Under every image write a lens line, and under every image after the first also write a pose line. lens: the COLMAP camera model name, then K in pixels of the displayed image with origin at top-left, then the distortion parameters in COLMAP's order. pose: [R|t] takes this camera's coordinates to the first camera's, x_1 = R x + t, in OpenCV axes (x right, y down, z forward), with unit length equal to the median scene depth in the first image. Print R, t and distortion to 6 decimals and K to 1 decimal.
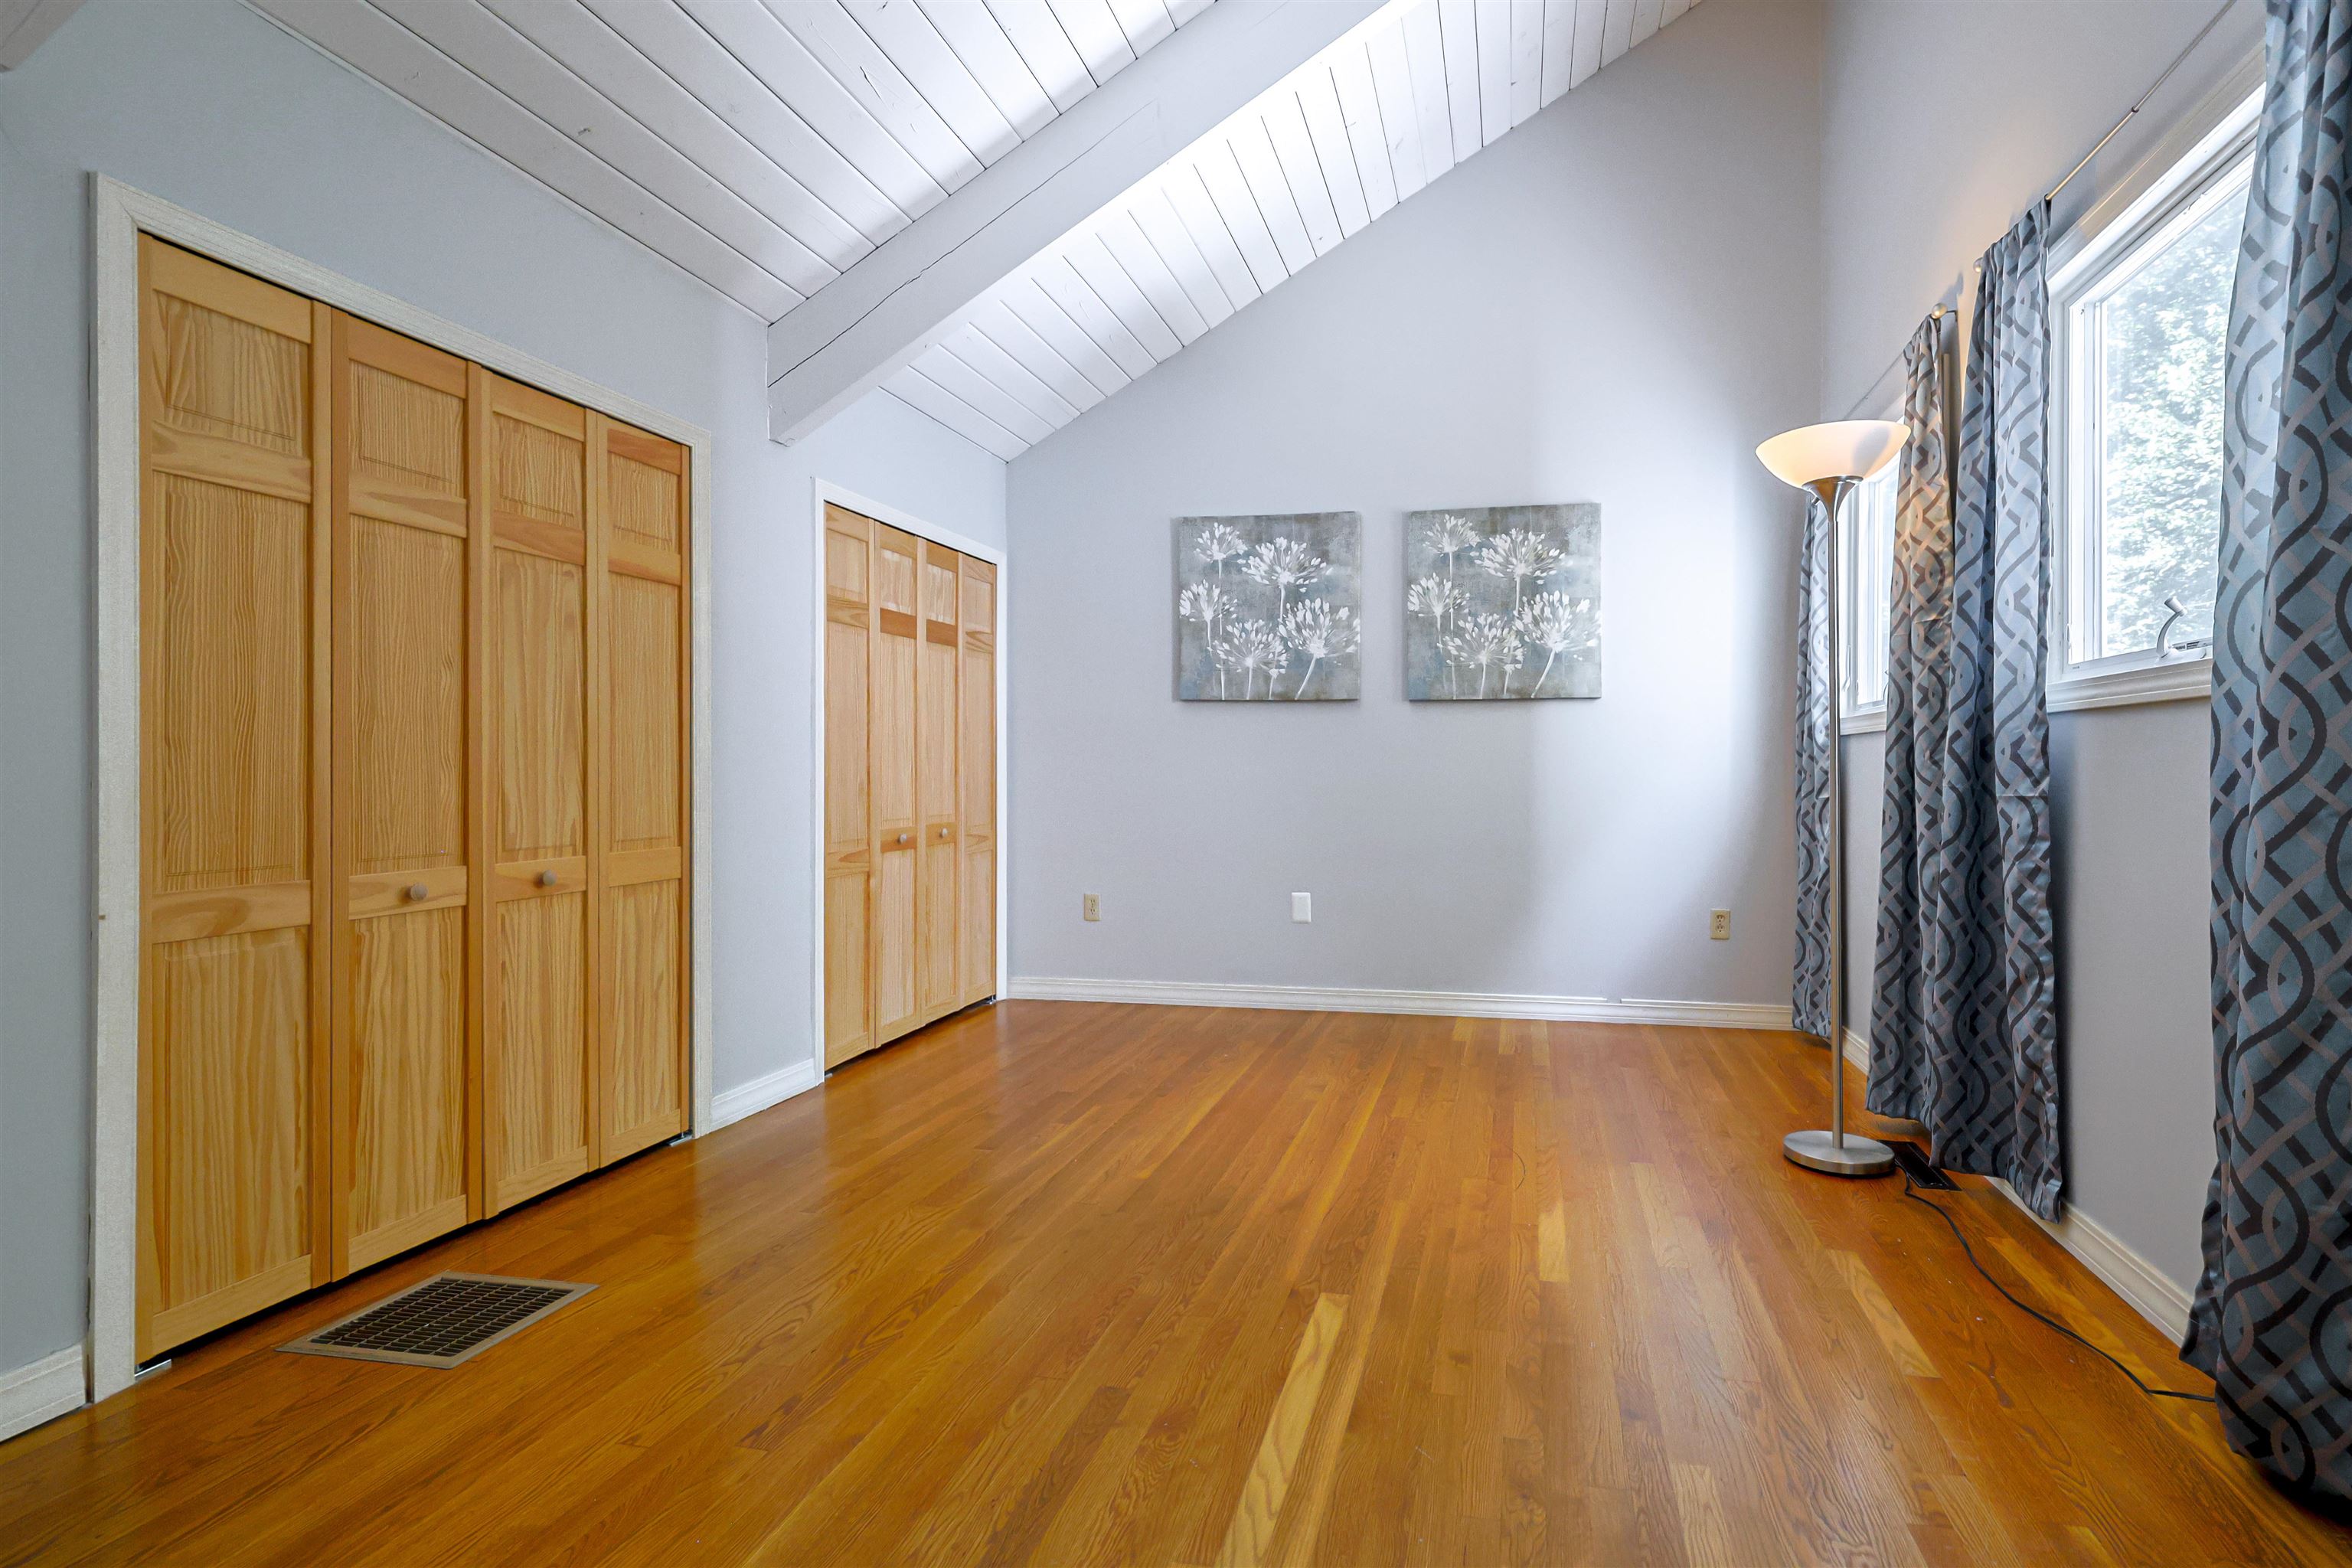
lens RADIAL K [[1074.3, 0, 1188.7], [0, 1074.3, 775.8], [0, 0, 1]] dist [0.001263, 0.000333]
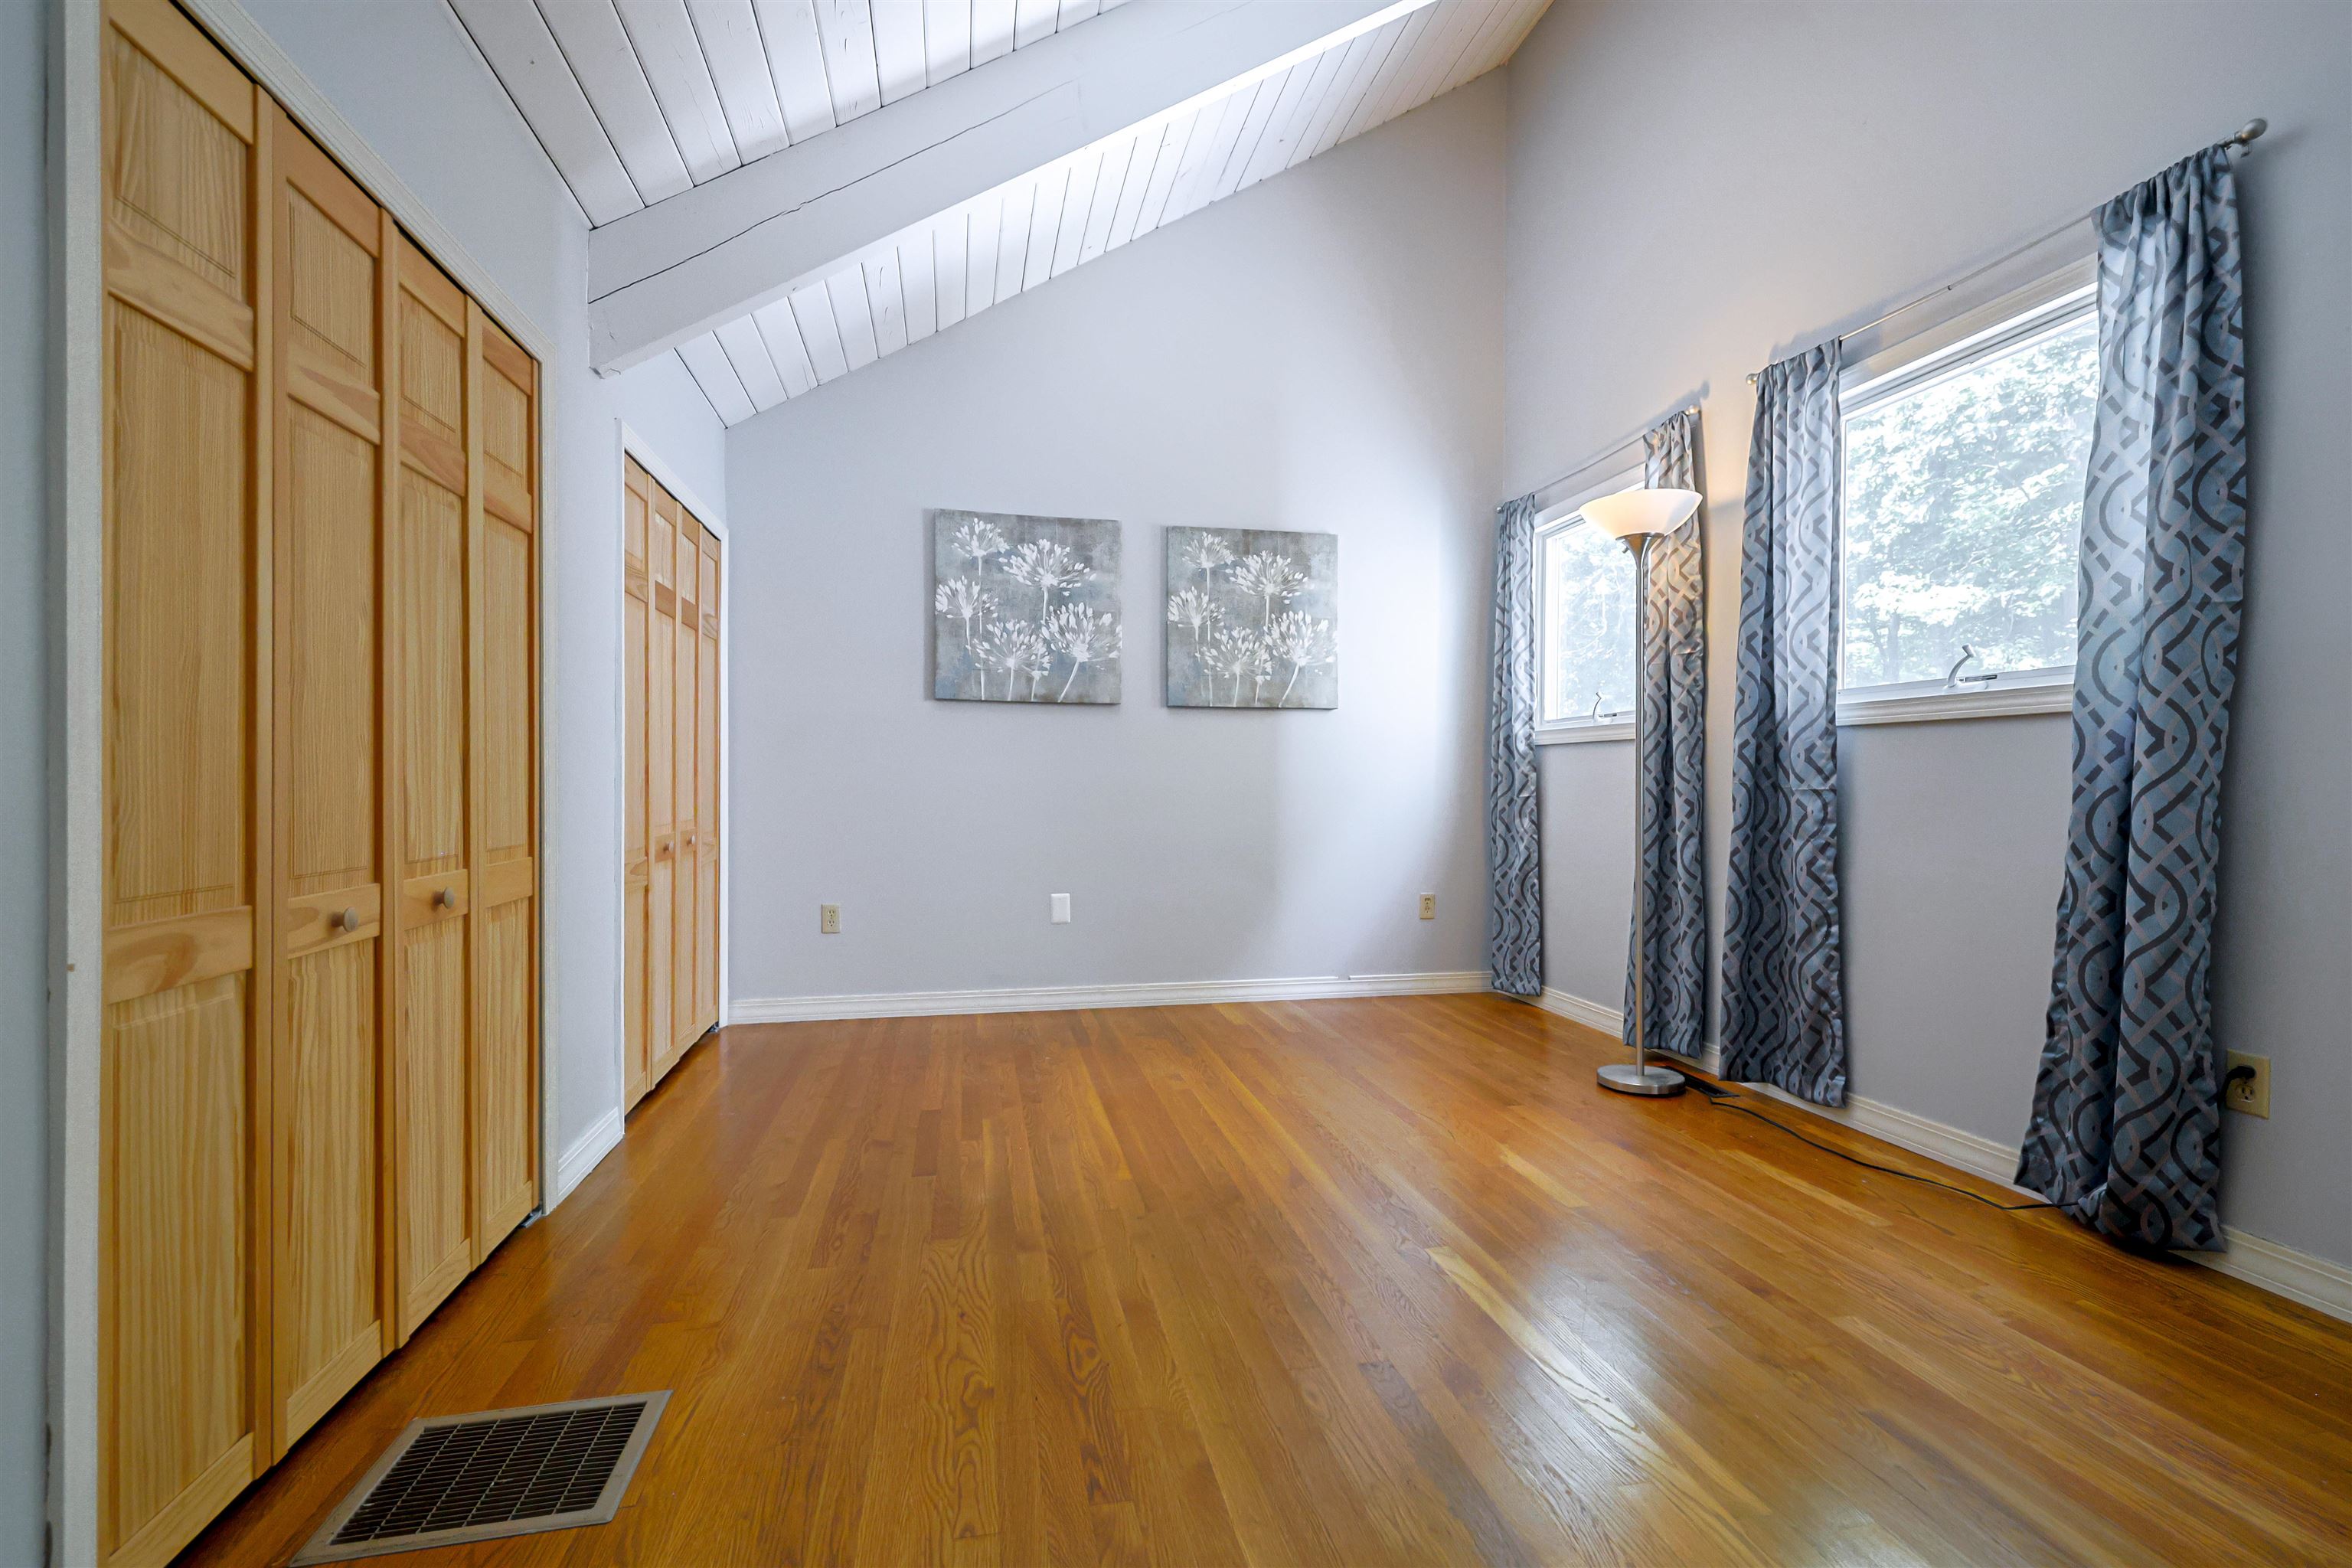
lens RADIAL K [[1074.3, 0, 1085.1], [0, 1074.3, 793.4], [0, 0, 1]] dist [0.001263, 0.000333]
pose [[0.921593, -0.000839, 0.388156, -0.509408], [-0.001757, 0.999978, 0.006335, 0.015581], [-0.388152, -0.006520, 0.921572, 0.118630]]
